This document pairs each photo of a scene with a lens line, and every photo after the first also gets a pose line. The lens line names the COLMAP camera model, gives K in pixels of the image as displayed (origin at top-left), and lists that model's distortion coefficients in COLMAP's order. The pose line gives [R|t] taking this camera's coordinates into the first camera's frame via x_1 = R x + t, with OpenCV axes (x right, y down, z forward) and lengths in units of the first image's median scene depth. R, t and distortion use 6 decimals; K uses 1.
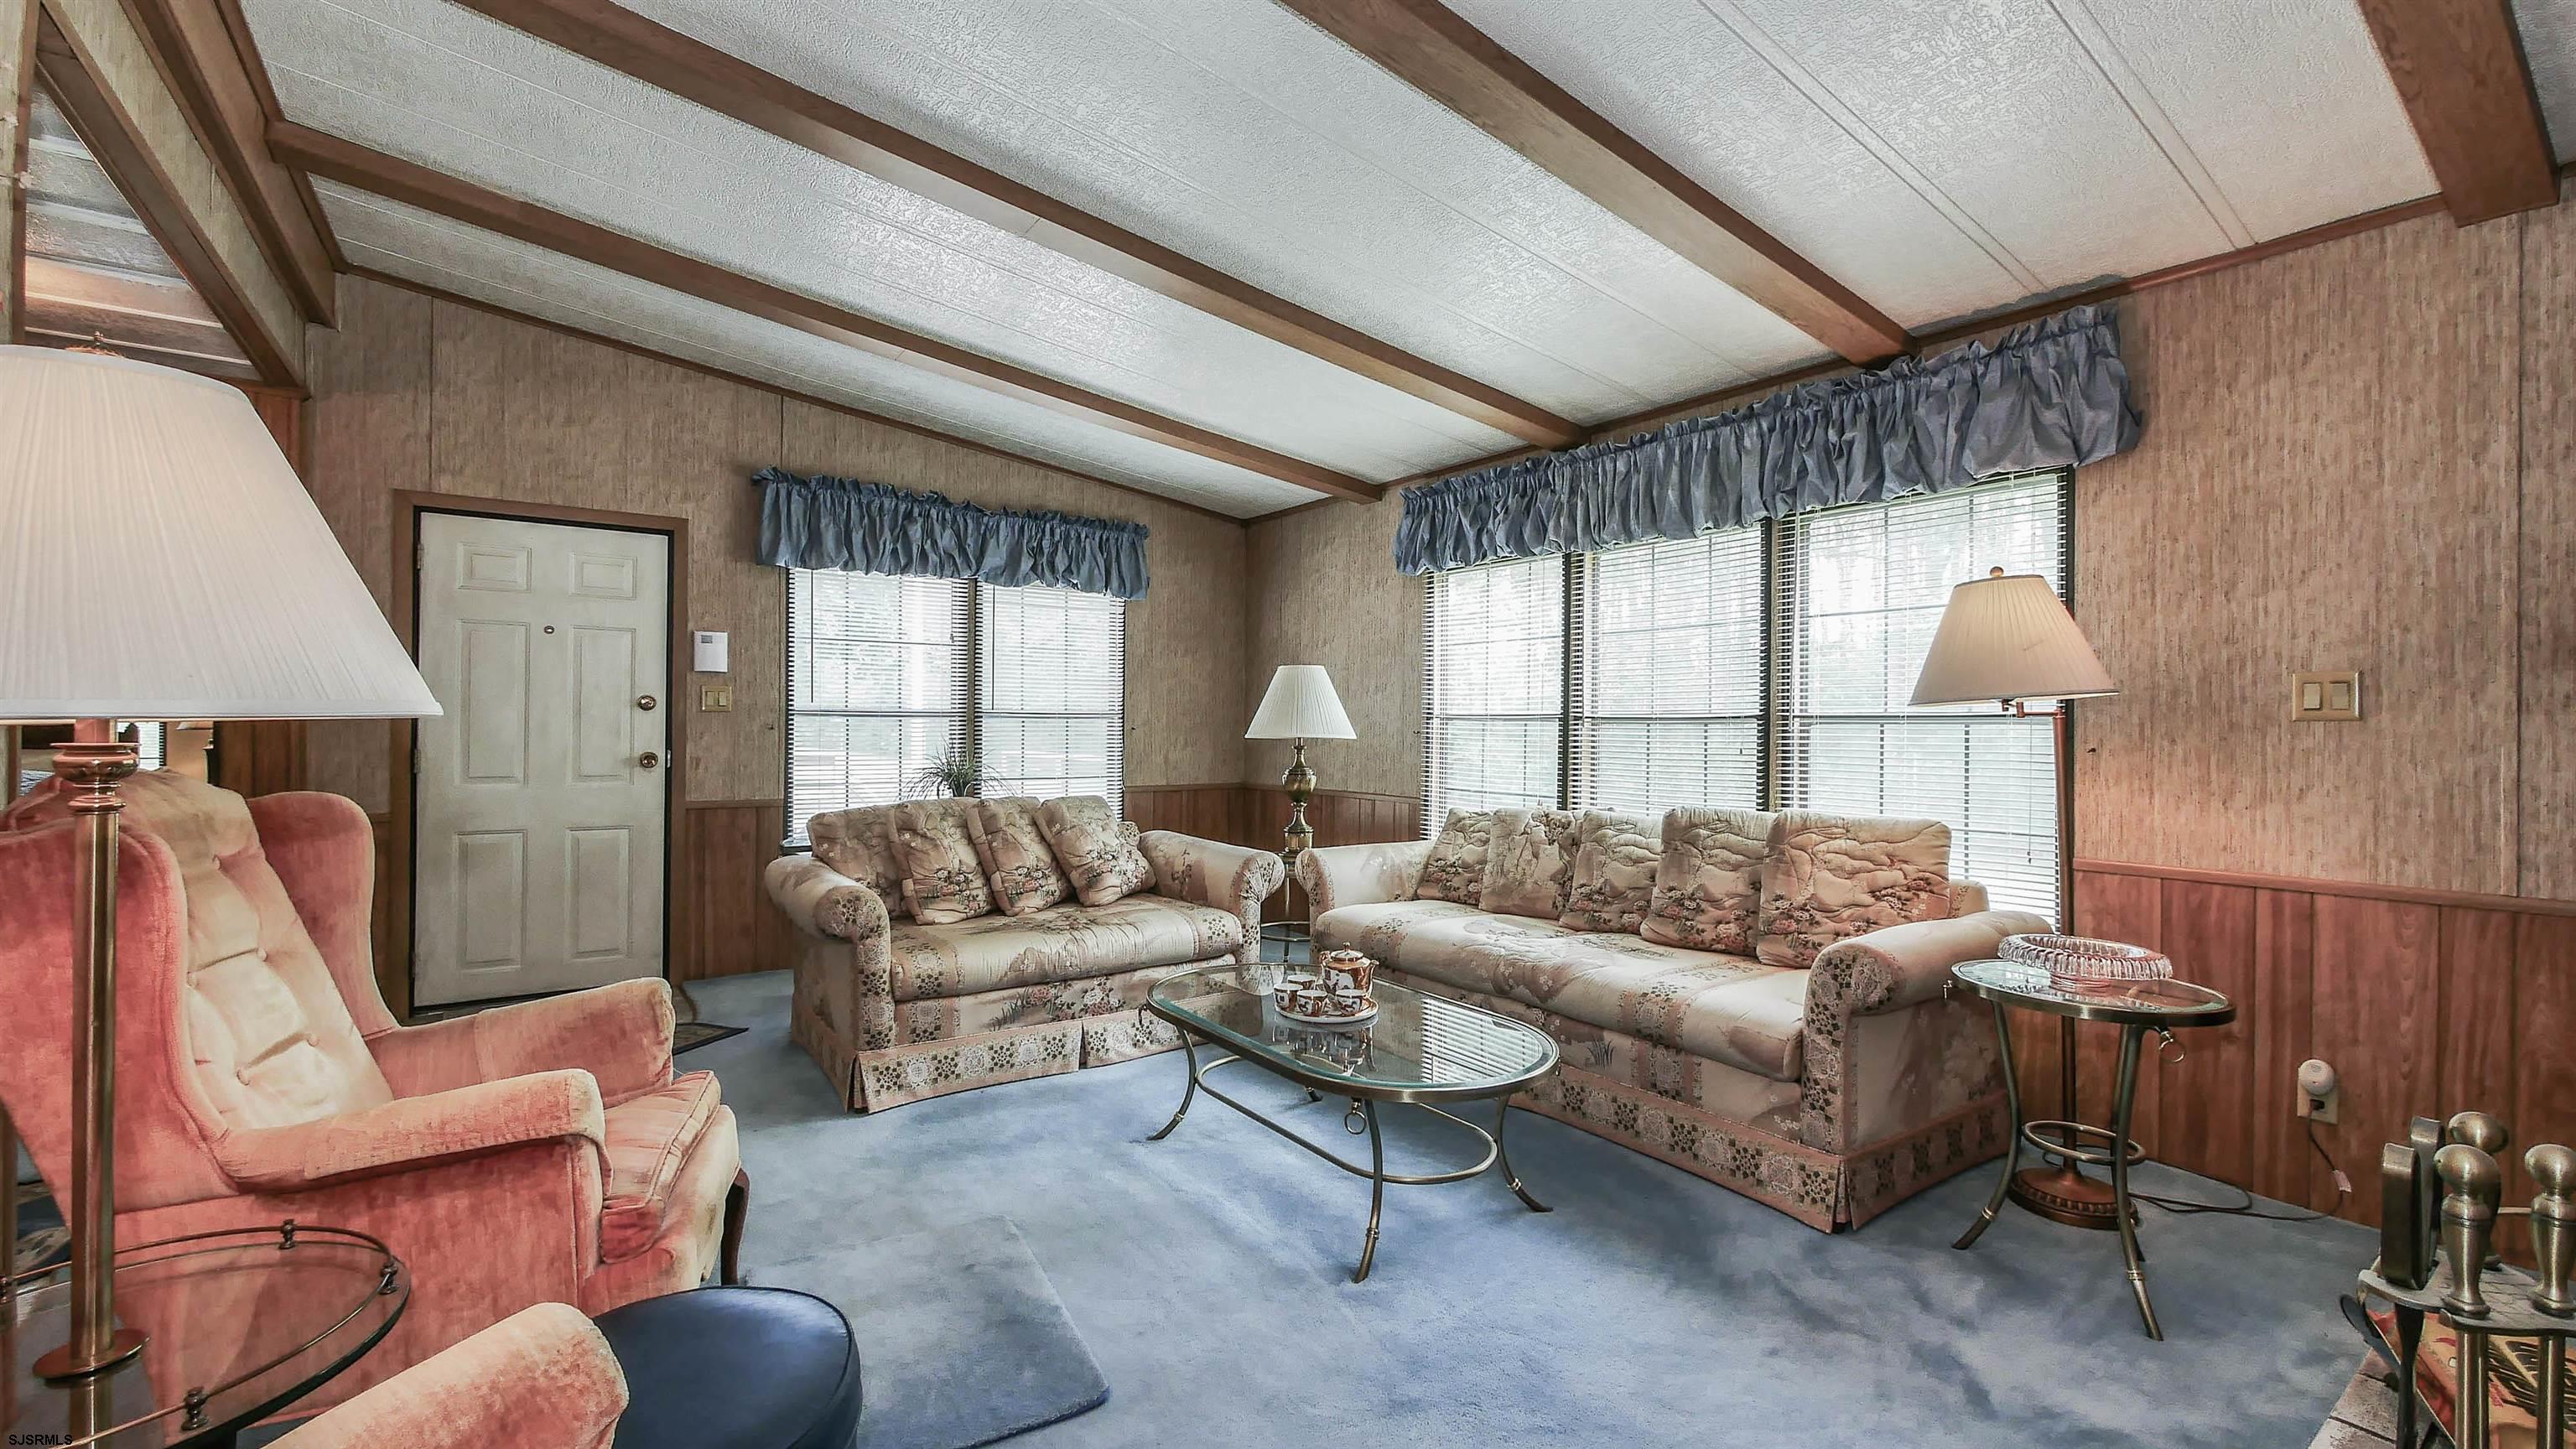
lens RADIAL K [[1064.4, 0, 1288.3], [0, 1064.4, 718.9], [0, 0, 1]] dist [-0.004225, 0.000146]
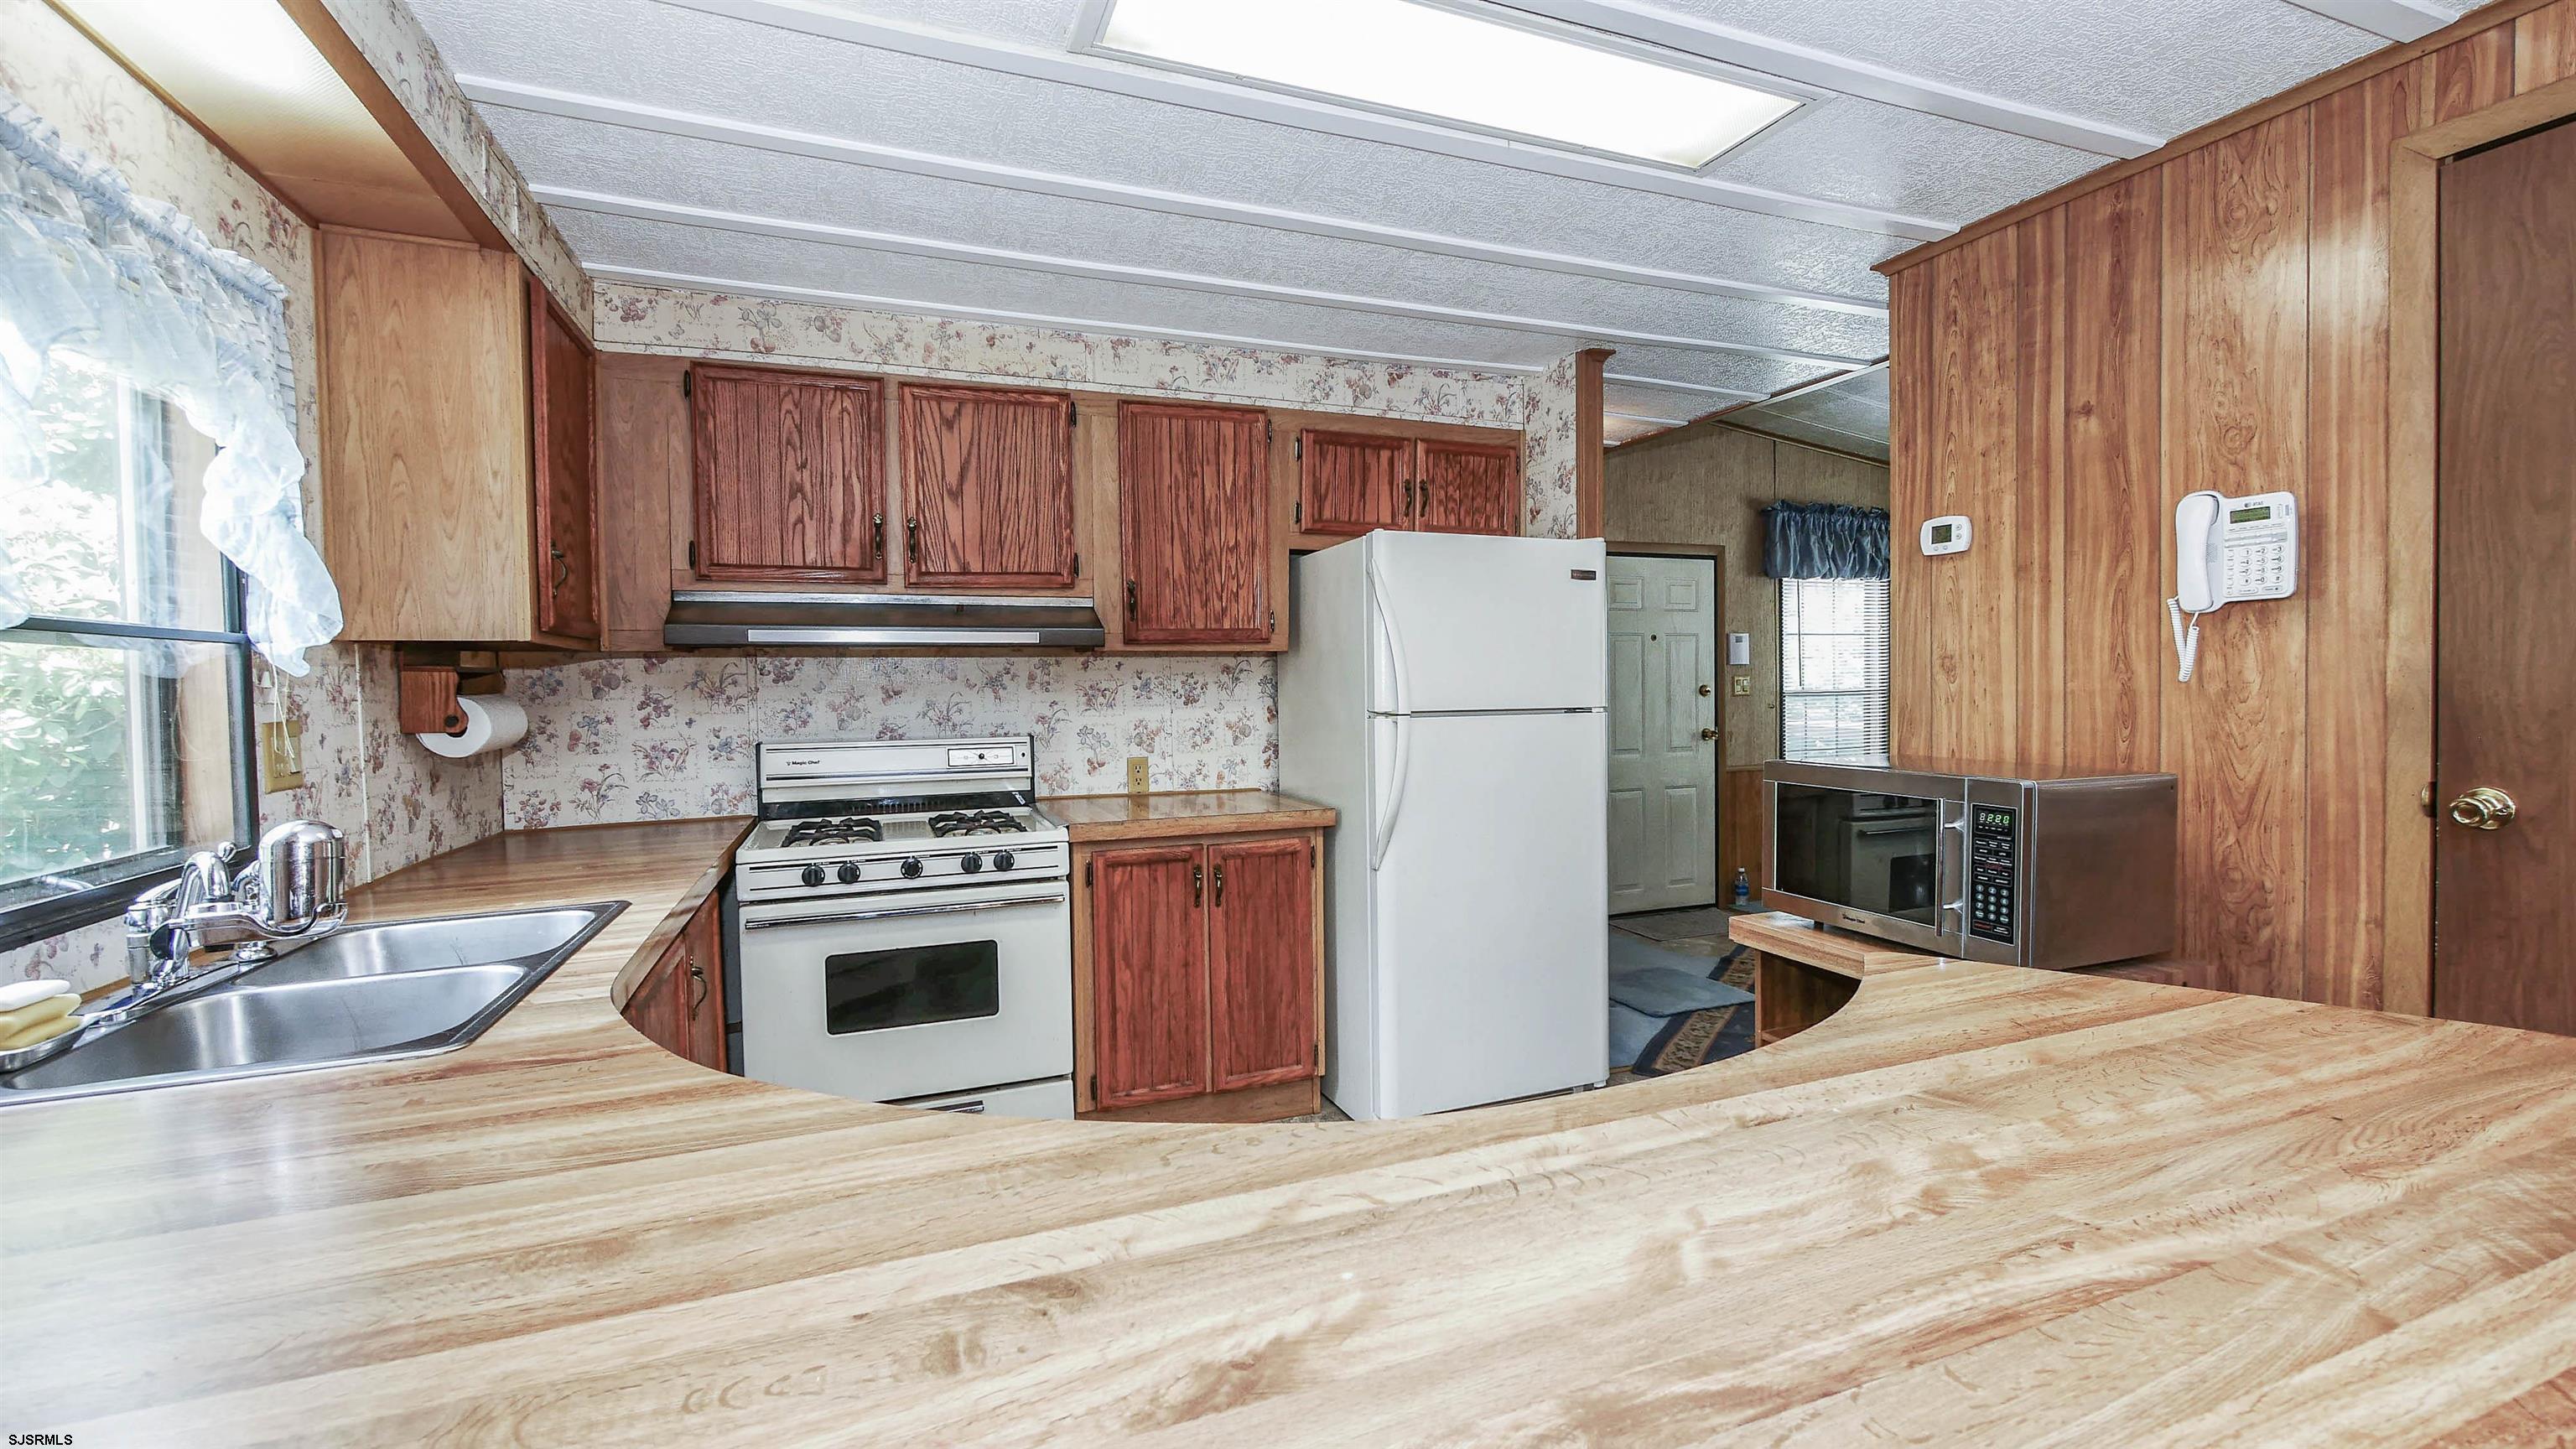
lens RADIAL K [[1064.4, 0, 1279.9], [0, 1064.4, 719.5], [0, 0, 1]] dist [-0.004225, 0.000146]
pose [[0.969264, -0.015927, -0.245509, -0.794913], [0.025334, 0.999059, 0.035206, -0.039140], [0.244717, -0.040343, 0.968755, -0.389684]]
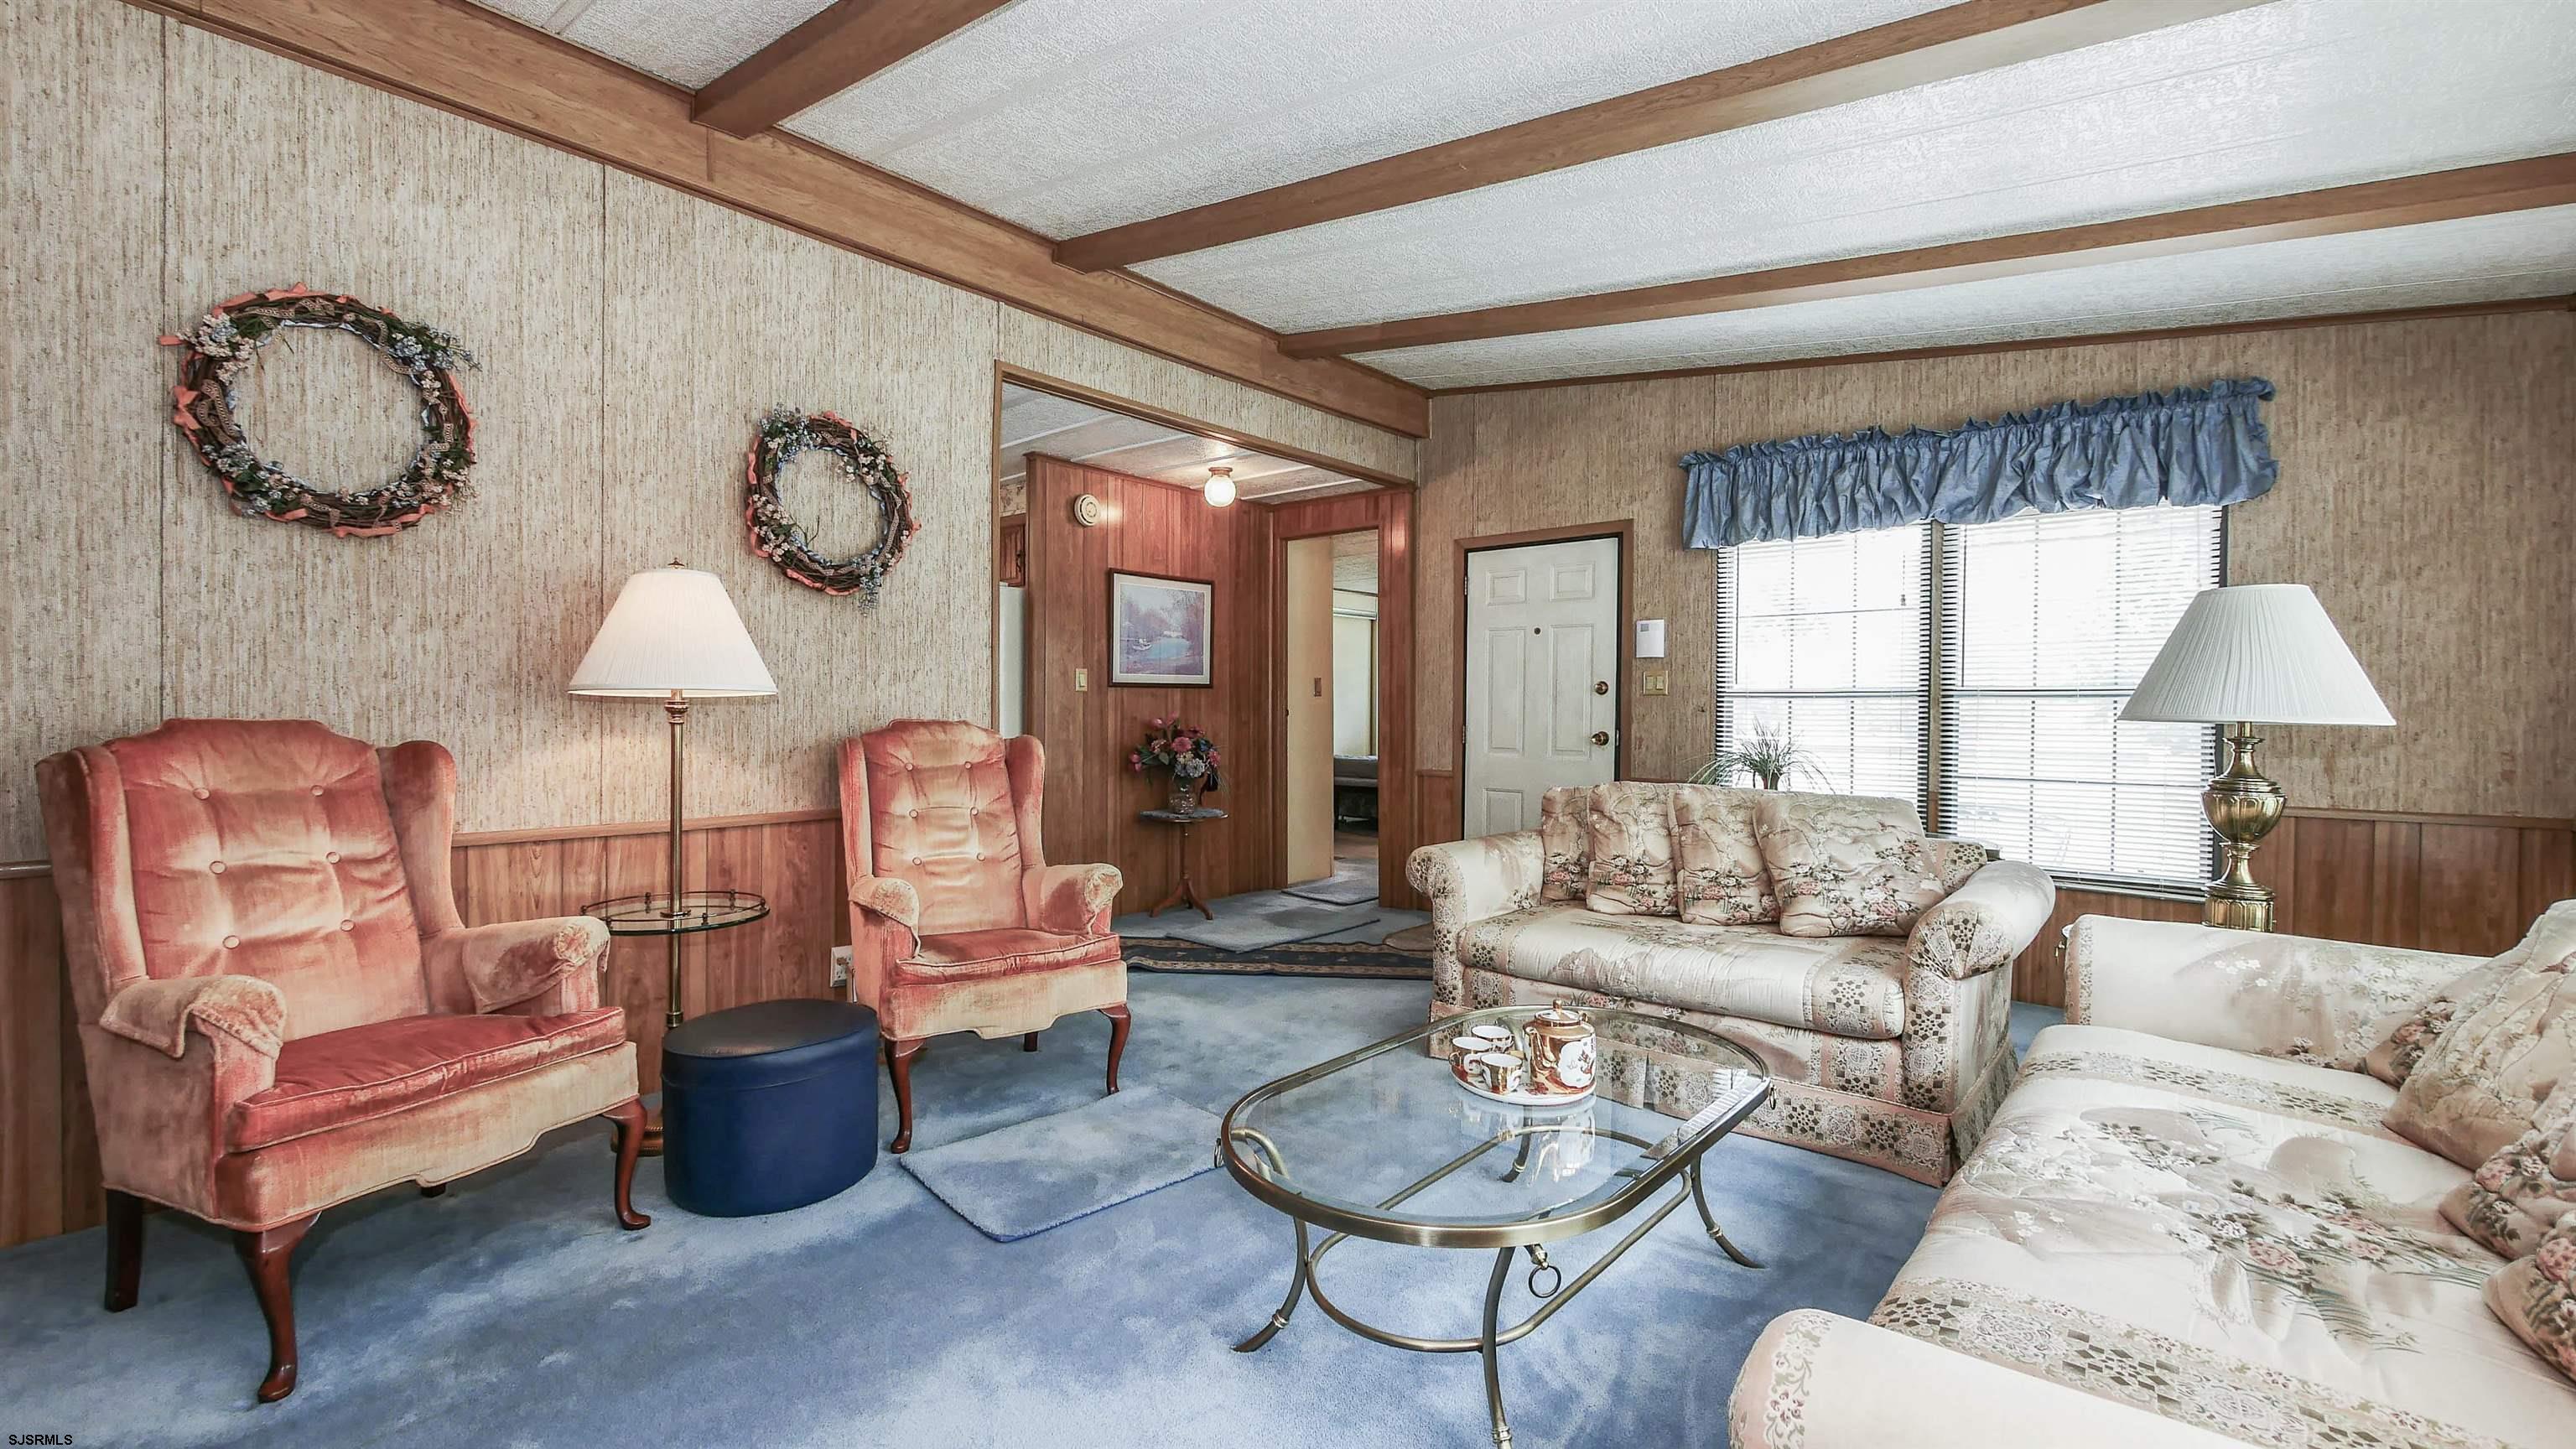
lens RADIAL K [[1064.4, 0, 1267.2], [0, 1064.4, 715.9], [0, 0, 1]] dist [-0.004225, 0.000146]
pose [[0.219362, -0.001163, -0.975643, 0.427118], [-0.001646, 0.999997, -0.001563, 0.016684], [0.975642, 0.001949, 0.219359, 0.407334]]
